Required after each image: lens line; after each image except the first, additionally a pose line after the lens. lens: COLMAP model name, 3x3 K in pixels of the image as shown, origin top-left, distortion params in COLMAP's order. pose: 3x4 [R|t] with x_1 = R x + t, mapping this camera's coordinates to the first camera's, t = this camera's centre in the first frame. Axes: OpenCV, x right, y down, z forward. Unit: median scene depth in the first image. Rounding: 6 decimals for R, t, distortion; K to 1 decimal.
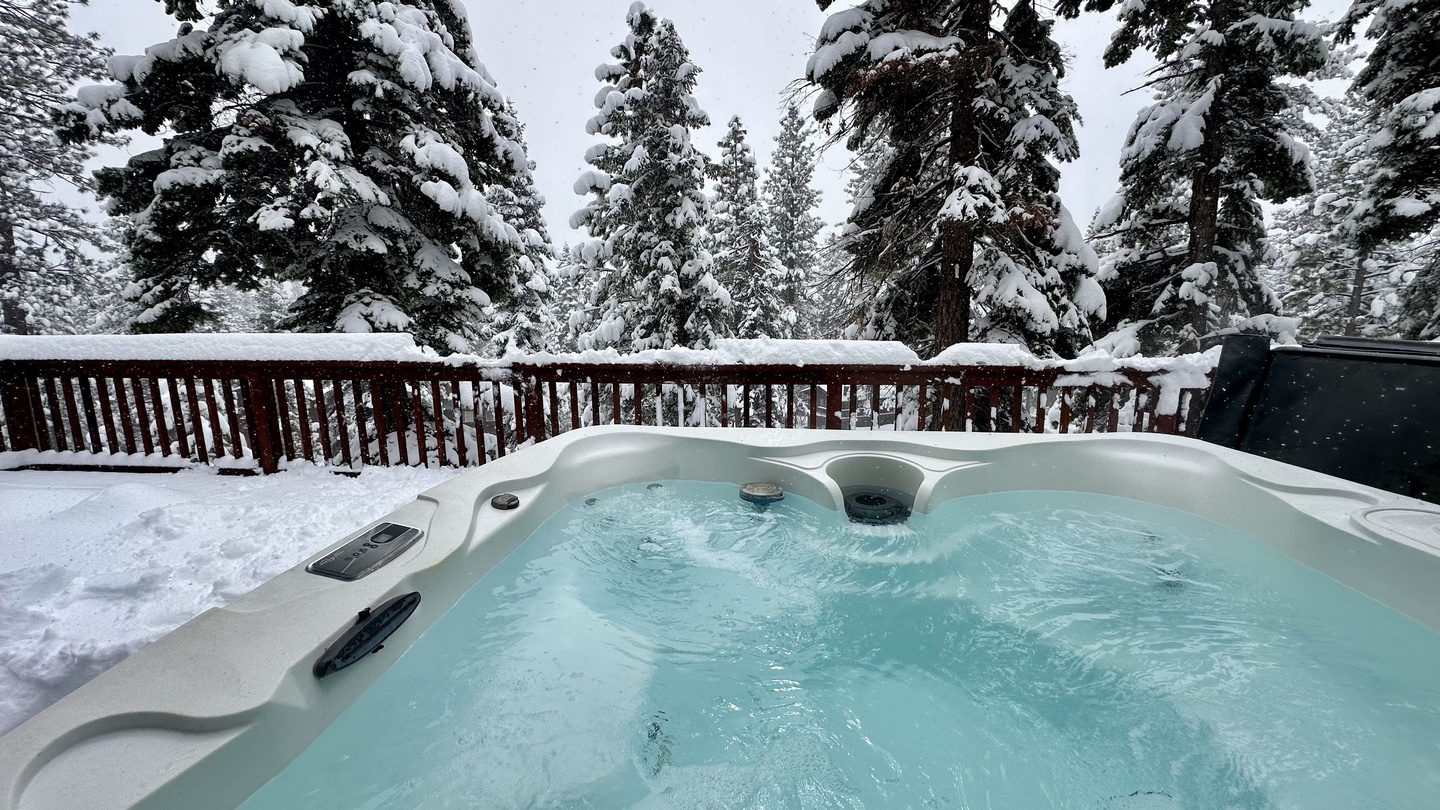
lens RADIAL K [[568.4, 0, 720.0], [0, 568.4, 405.0], [0, 0, 1]] dist [-0.002060, -0.000245]
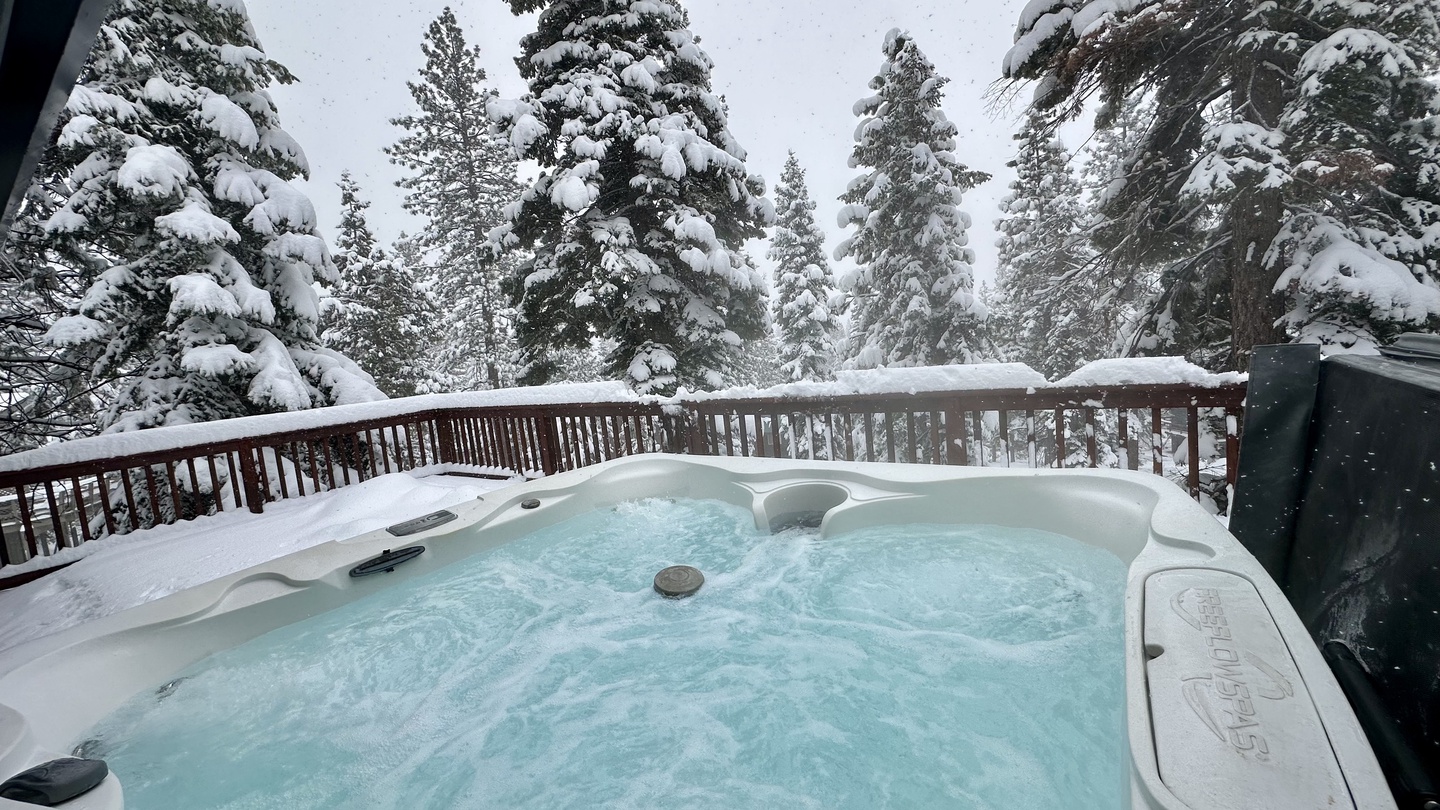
lens RADIAL K [[568.4, 0, 720.0], [0, 568.4, 405.0], [0, 0, 1]] dist [-0.002060, -0.000245]
pose [[0.863422, -0.032013, -0.503465, 0.148033], [0.012292, 0.999023, -0.042442, -0.004387], [0.504332, 0.030457, 0.862972, -0.013415]]
